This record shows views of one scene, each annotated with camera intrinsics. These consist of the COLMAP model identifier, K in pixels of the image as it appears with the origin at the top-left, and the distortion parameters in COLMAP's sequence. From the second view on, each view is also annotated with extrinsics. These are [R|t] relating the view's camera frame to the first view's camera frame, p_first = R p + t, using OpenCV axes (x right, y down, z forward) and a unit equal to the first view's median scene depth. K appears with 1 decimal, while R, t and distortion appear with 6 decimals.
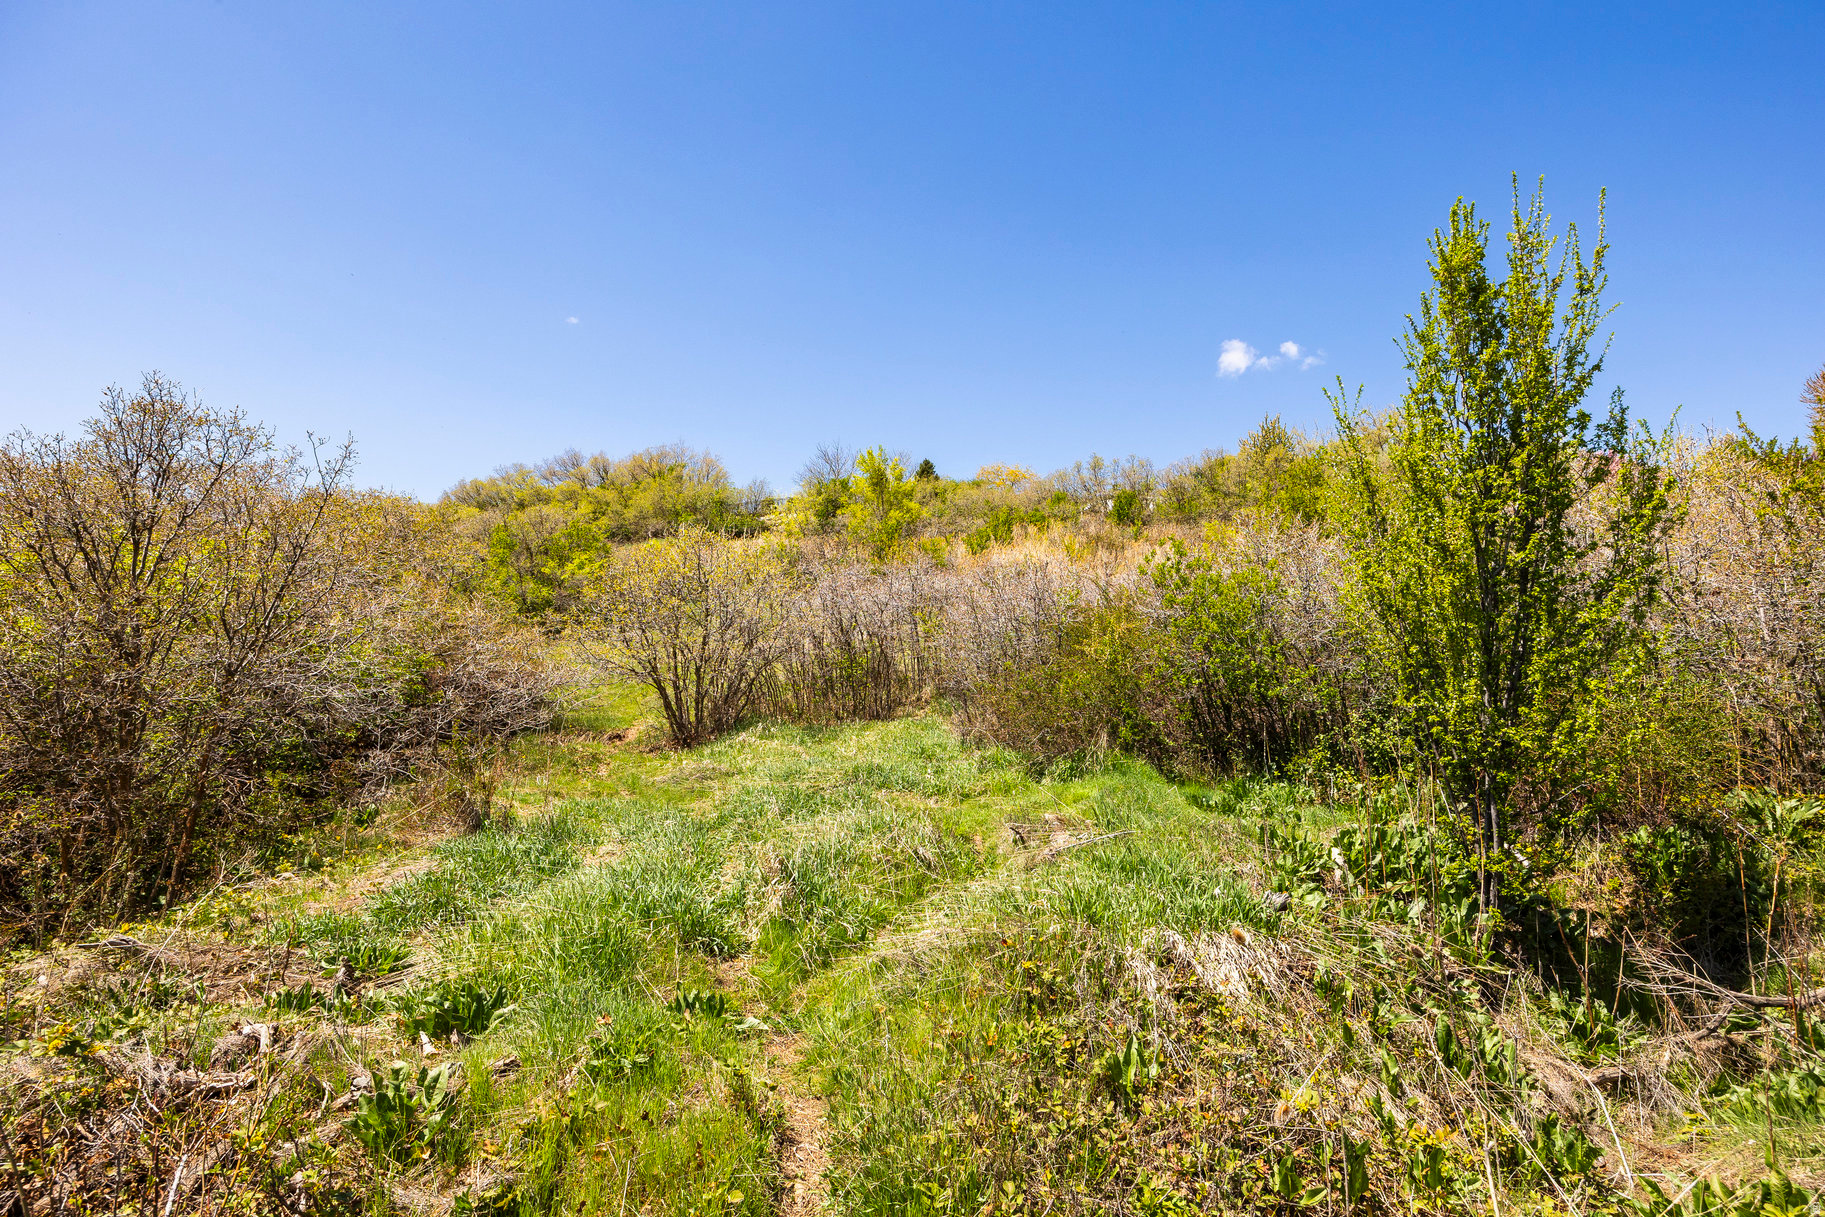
lens RADIAL K [[1013.6, 0, 913.3], [0, 1013.6, 616.9], [0, 0, 1]] dist [0.000211, 0.000559]
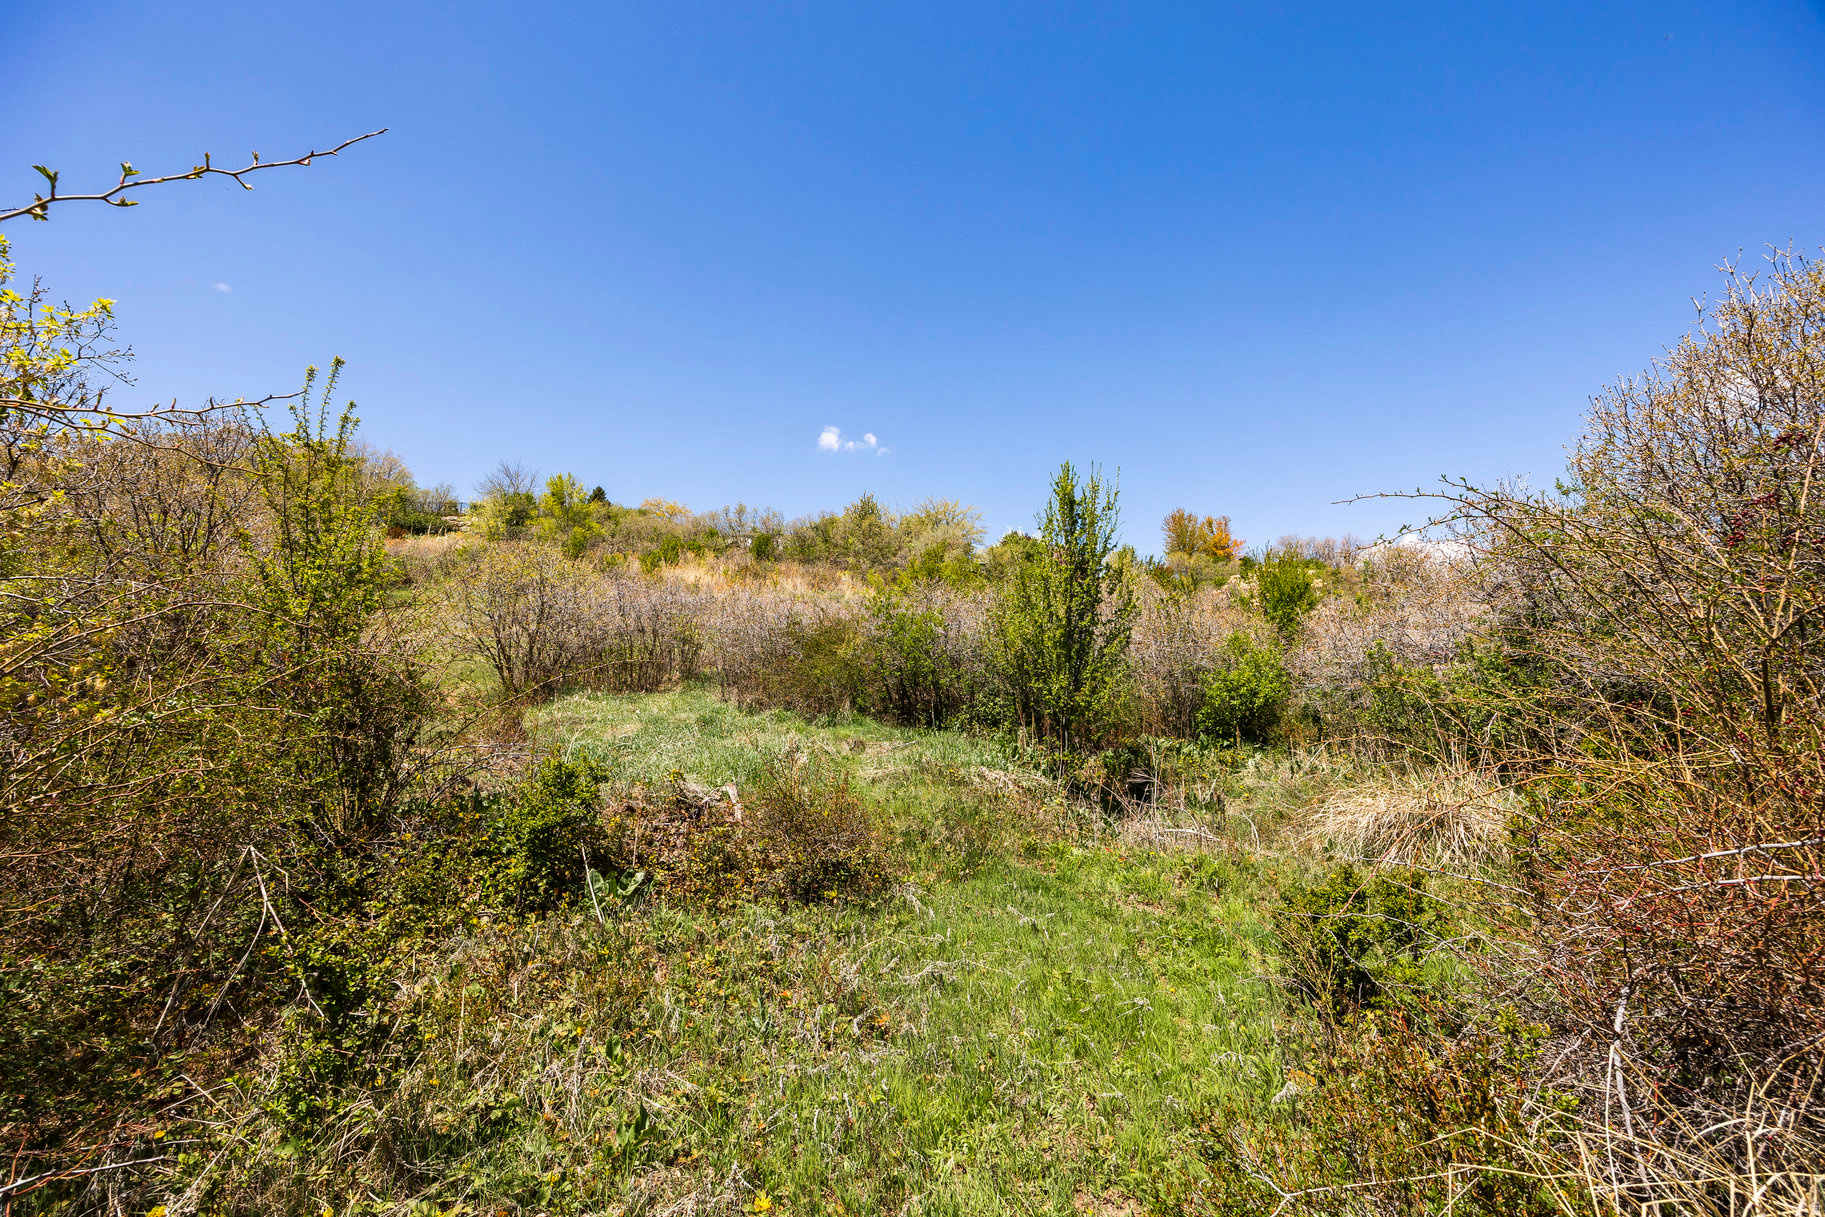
lens RADIAL K [[838.8, 0, 911.8], [0, 838.8, 606.6], [0, 0, 1]] dist [-0.000942, -0.000001]
pose [[0.901336, 0.085607, 0.424576, -0.074368], [-0.074937, 0.996312, -0.041802, 0.001487], [-0.426589, 0.005861, 0.904427, -0.073750]]
